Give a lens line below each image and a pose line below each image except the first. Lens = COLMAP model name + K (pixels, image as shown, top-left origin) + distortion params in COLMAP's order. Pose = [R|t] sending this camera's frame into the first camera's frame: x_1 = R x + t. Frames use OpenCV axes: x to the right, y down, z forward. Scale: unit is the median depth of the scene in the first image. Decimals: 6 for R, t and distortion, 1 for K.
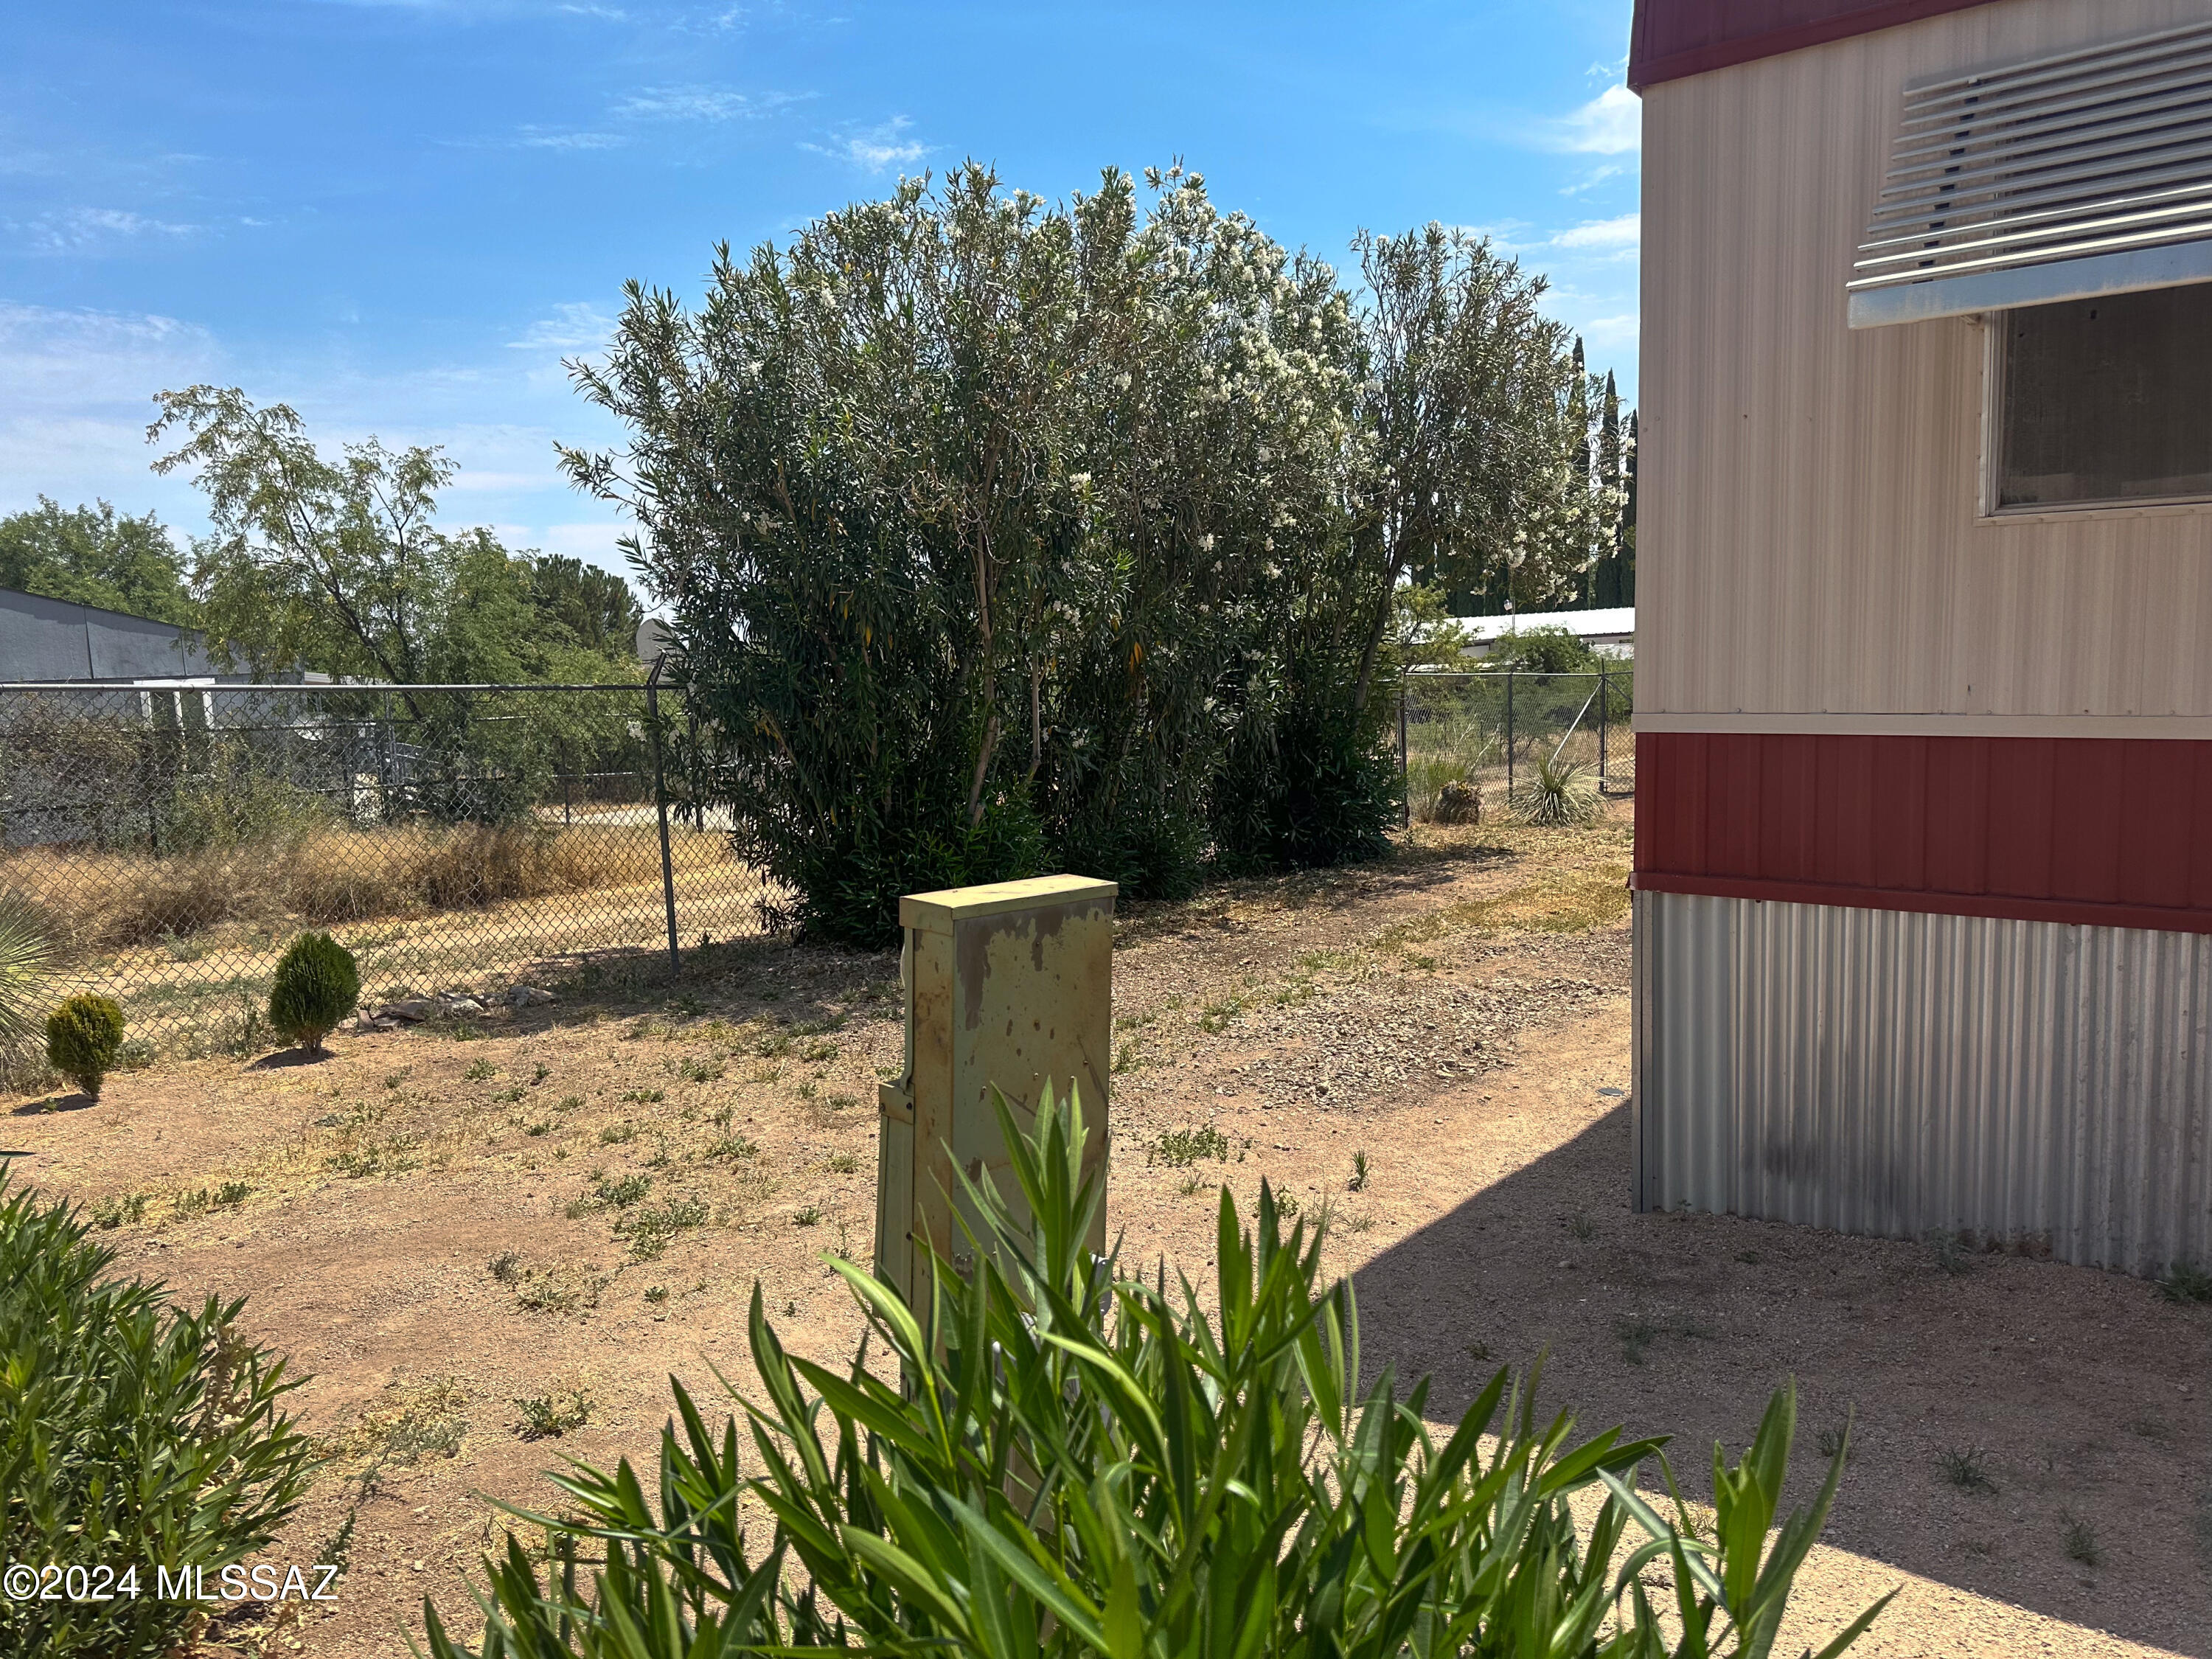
lens RADIAL K [[1550.0, 0, 1095.4], [0, 1550.0, 828.0], [0, 0, 1]] dist [0.031433, -0.052705]
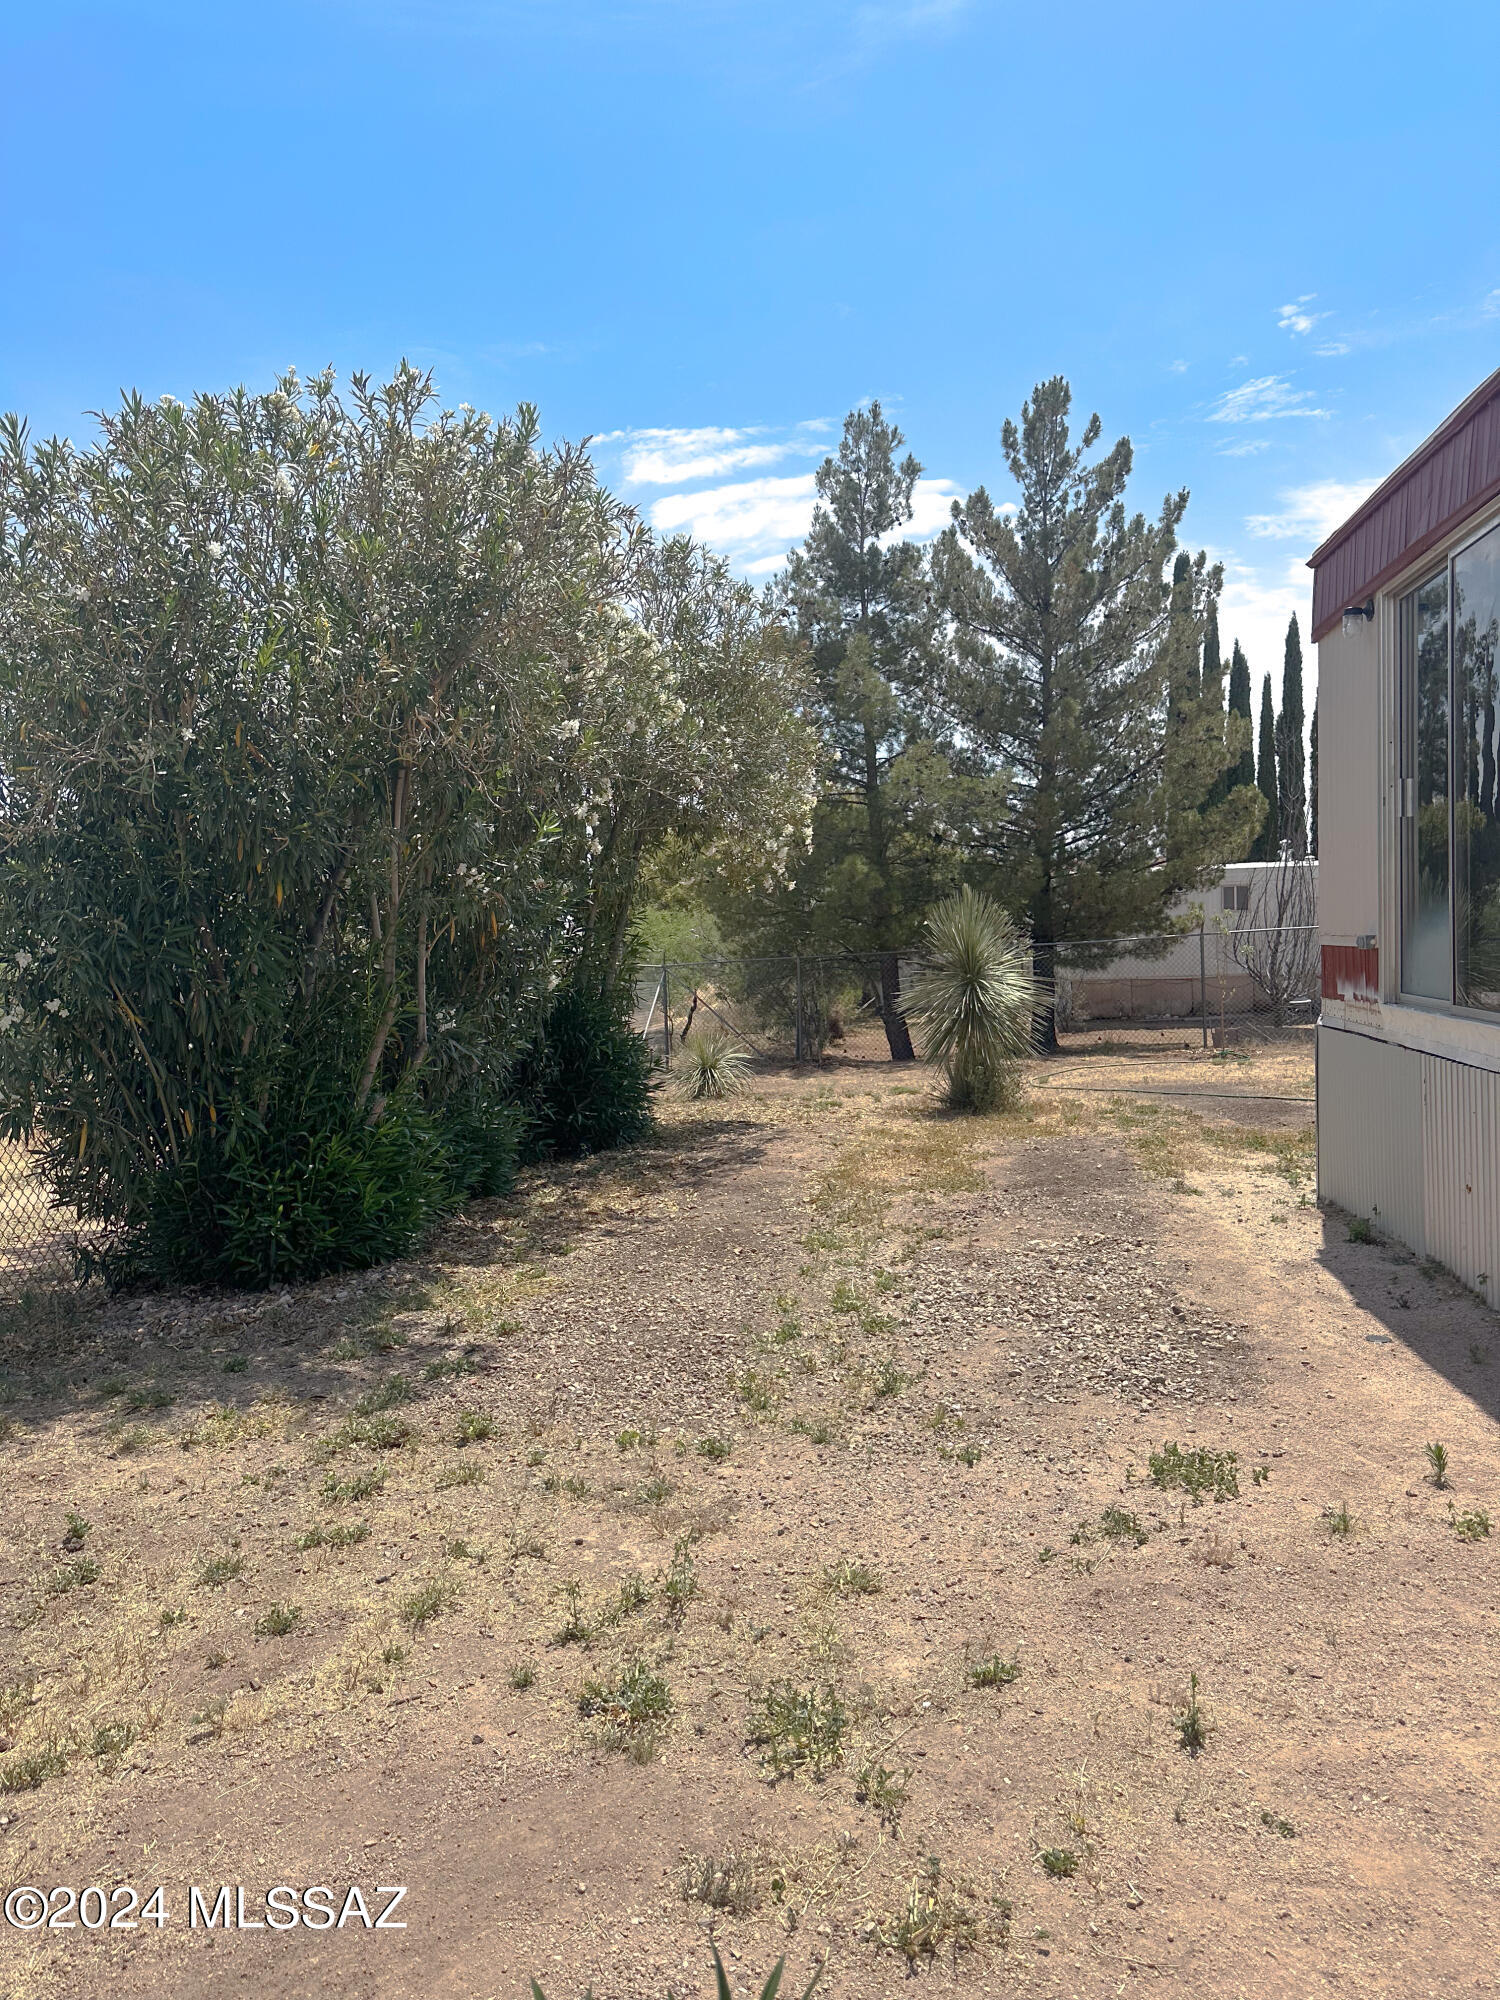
lens RADIAL K [[1401.4, 0, 751.6], [0, 1401.4, 994.3], [0, 0, 1]] dist [0.031433, -0.052705]
pose [[0.856534, -0.008465, 0.516022, -0.497167], [0.050760, 0.996399, -0.067909, -0.016962], [-0.513589, 0.084360, 0.853879, 0.388305]]
